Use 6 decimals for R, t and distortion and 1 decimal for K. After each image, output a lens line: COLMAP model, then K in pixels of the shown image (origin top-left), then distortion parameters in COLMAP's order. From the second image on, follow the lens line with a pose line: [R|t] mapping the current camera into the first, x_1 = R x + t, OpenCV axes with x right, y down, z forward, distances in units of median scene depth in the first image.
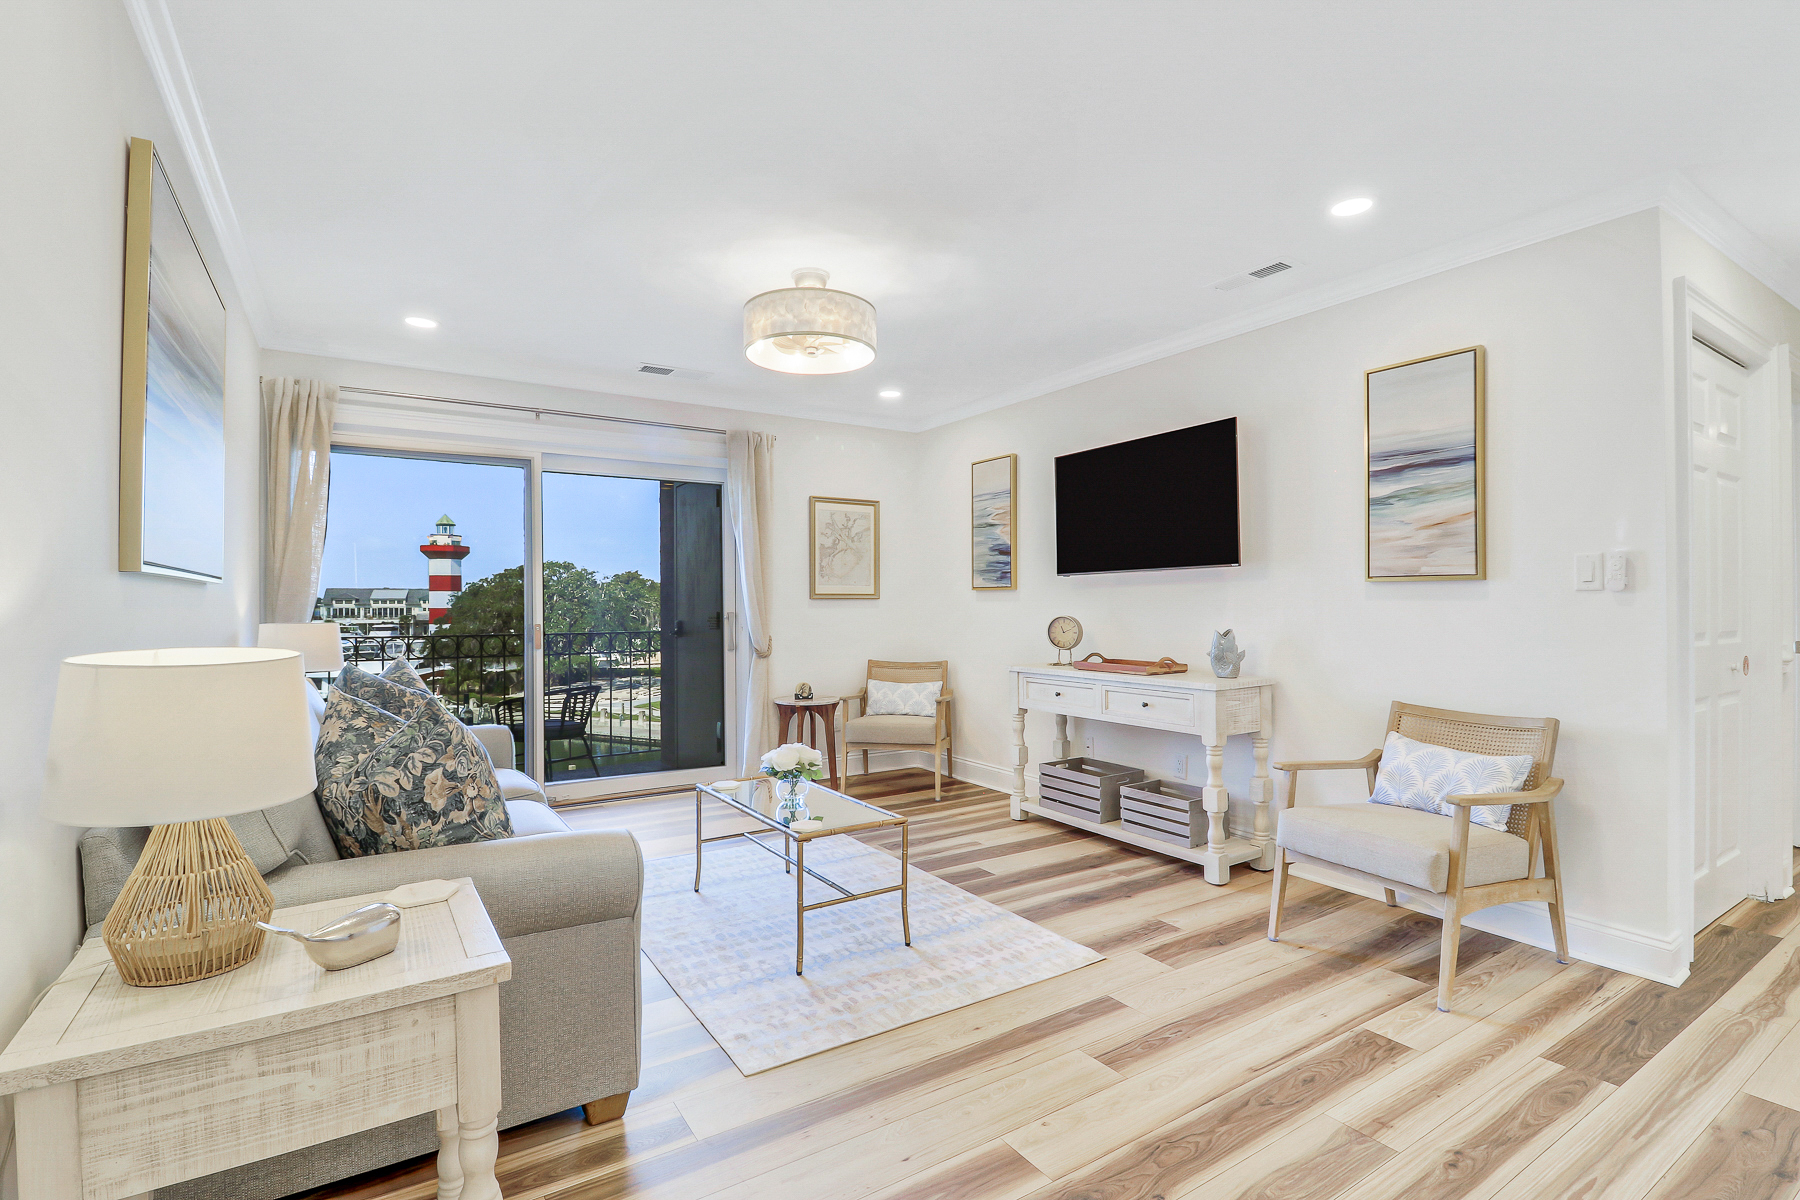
lens RADIAL K [[840.5, 0, 907.5], [0, 840.5, 599.0], [0, 0, 1]] dist [0.002469, -0.012667]
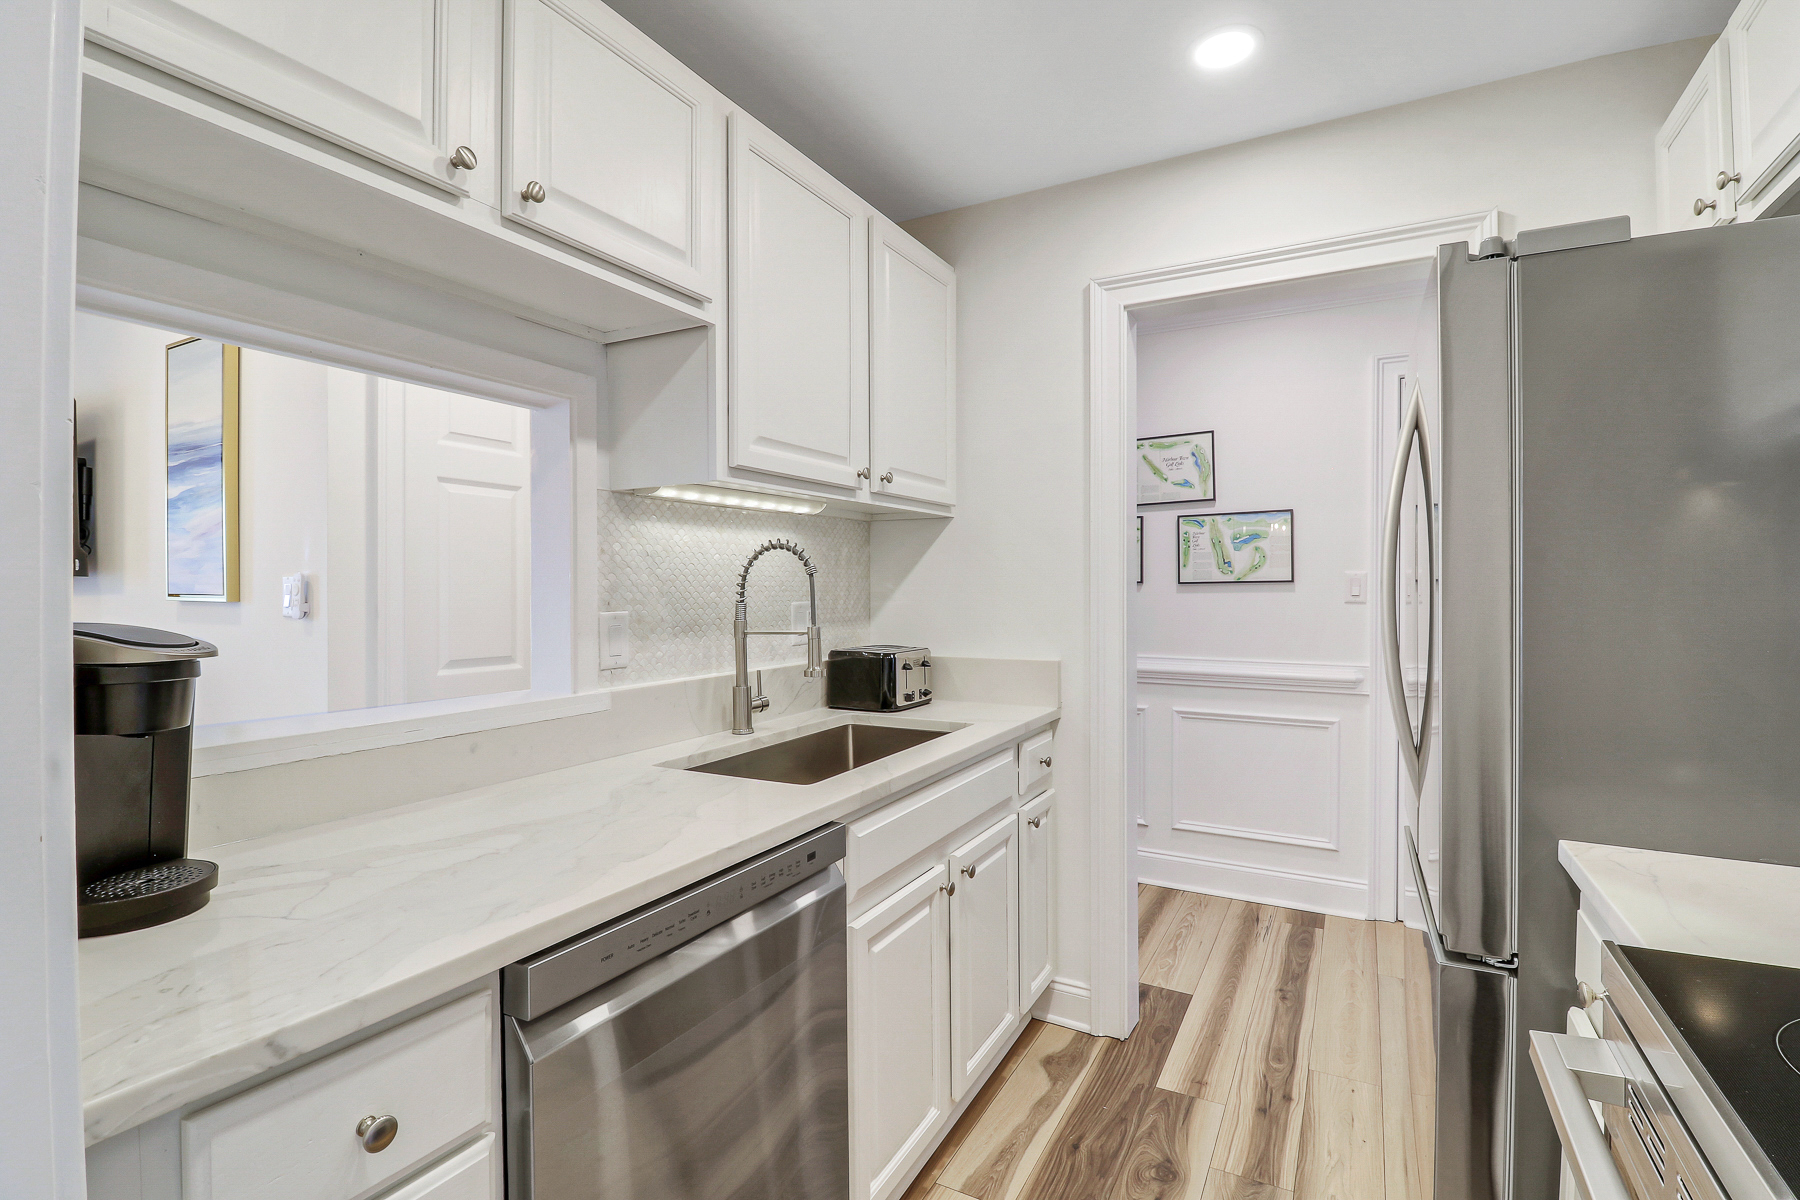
lens RADIAL K [[840.5, 0, 909.3], [0, 840.5, 590.6], [0, 0, 1]] dist [0.002469, -0.012667]
pose [[0.876519, 0.003599, 0.481353, 0.579346], [-0.005838, 0.999978, 0.003154, -0.027496], [-0.481331, -0.005575, 0.876521, -0.051373]]
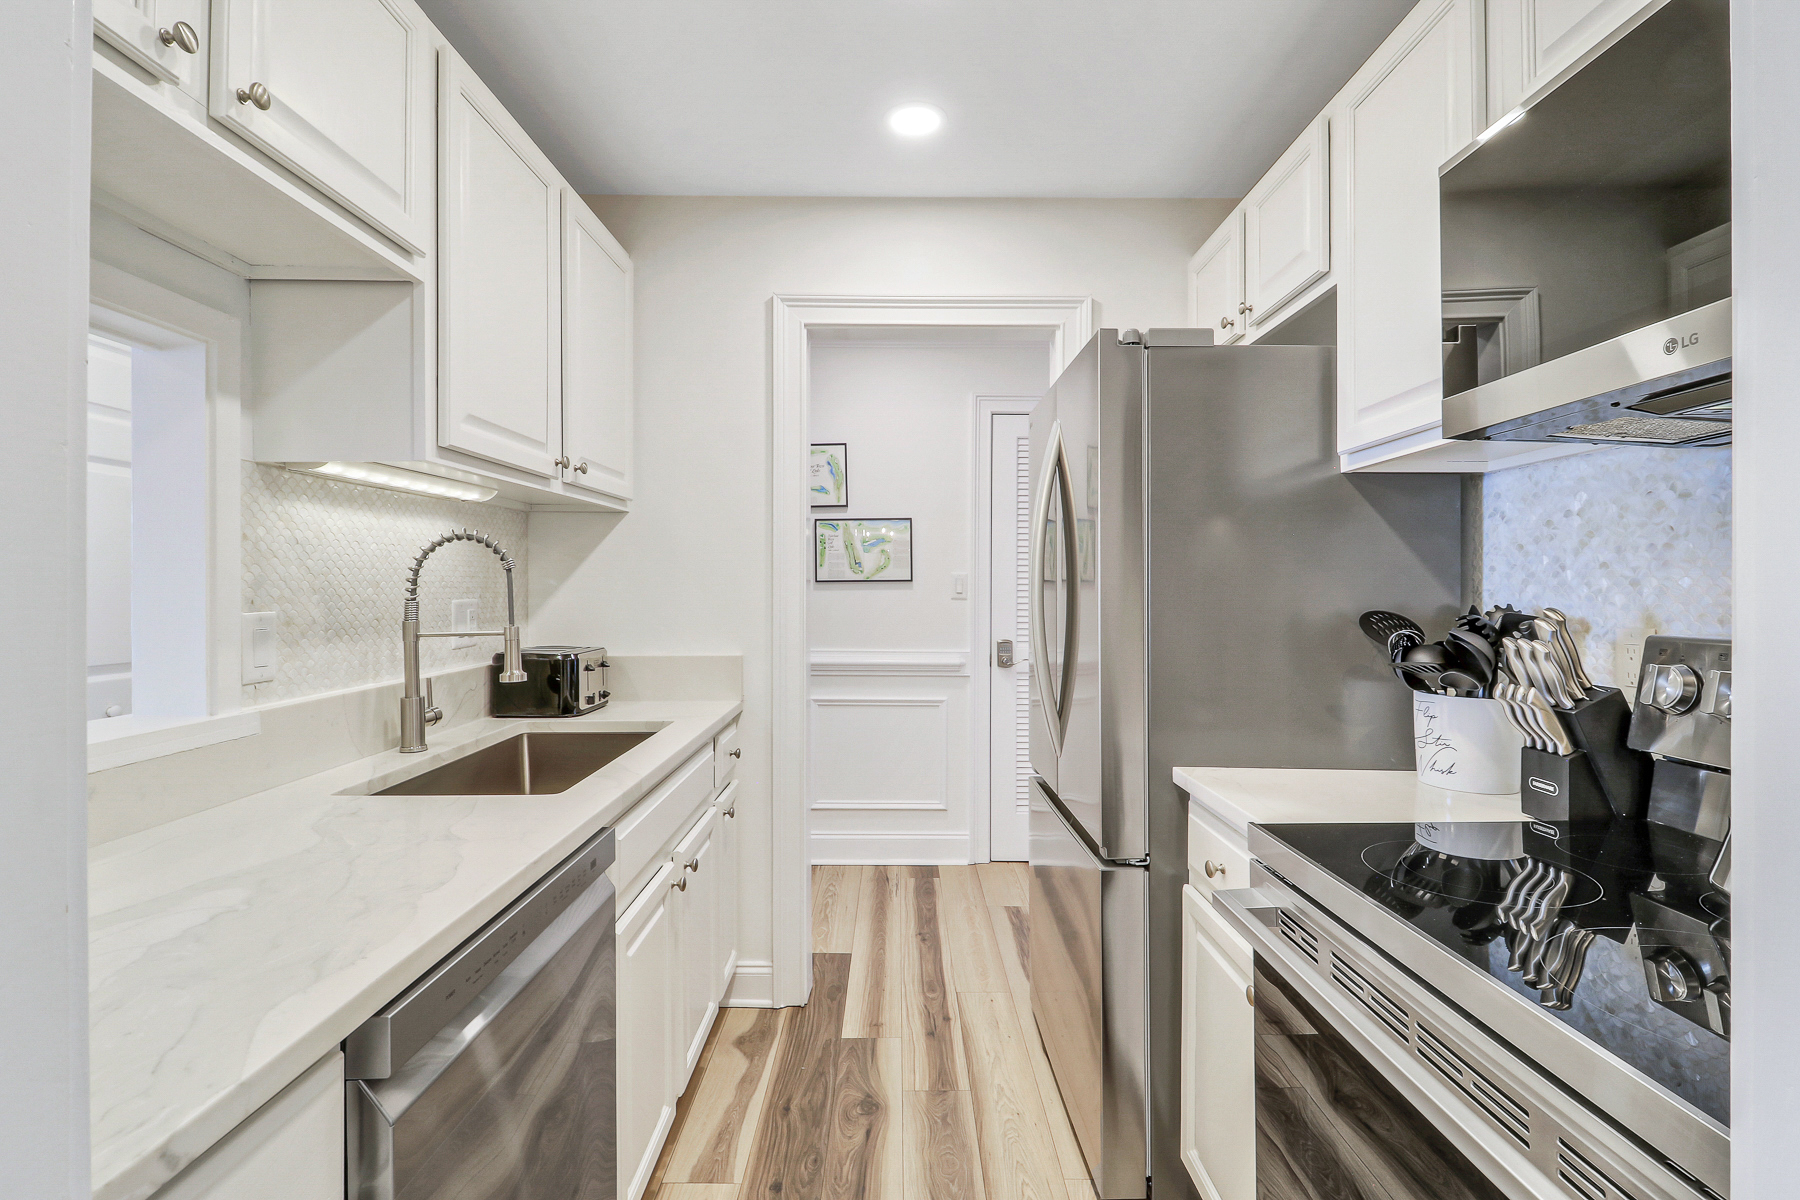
lens RADIAL K [[840.5, 0, 912.3], [0, 840.5, 589.9], [0, 0, 1]] dist [0.002469, -0.012667]
pose [[0.530070, 0.005239, 0.847937, 0.507944], [-0.010015, 0.999950, 0.000083, -0.026333], [-0.847894, -0.008536, 0.530096, -0.016621]]
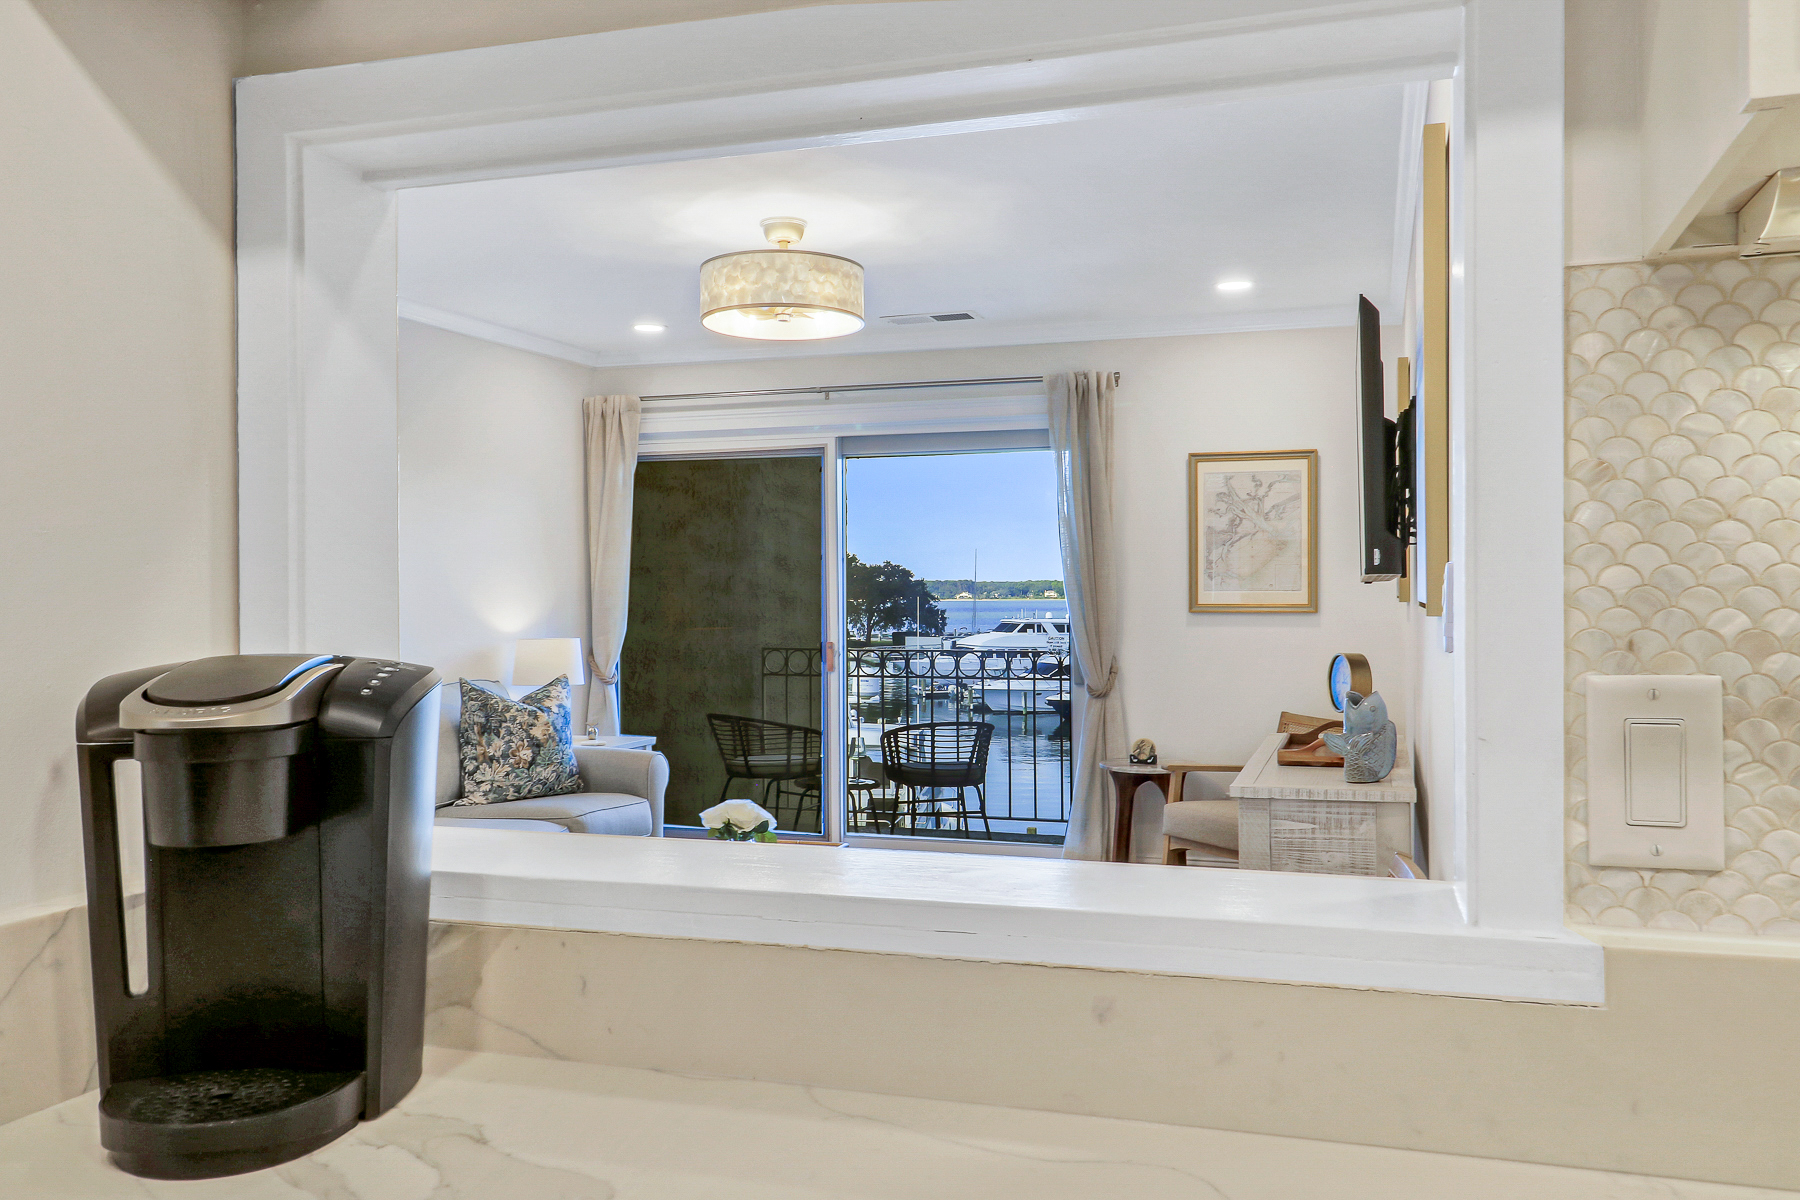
lens RADIAL K [[1426.9, 0, 910.9], [0, 1426.9, 599.4], [0, 0, 1]] dist [0.028196, -0.016837]
pose [[0.632058, 0.004809, -0.774906, 0.740143], [0.005863, 0.999922, 0.010988, -0.028572], [0.774899, -0.011488, 0.631981, 0.163245]]
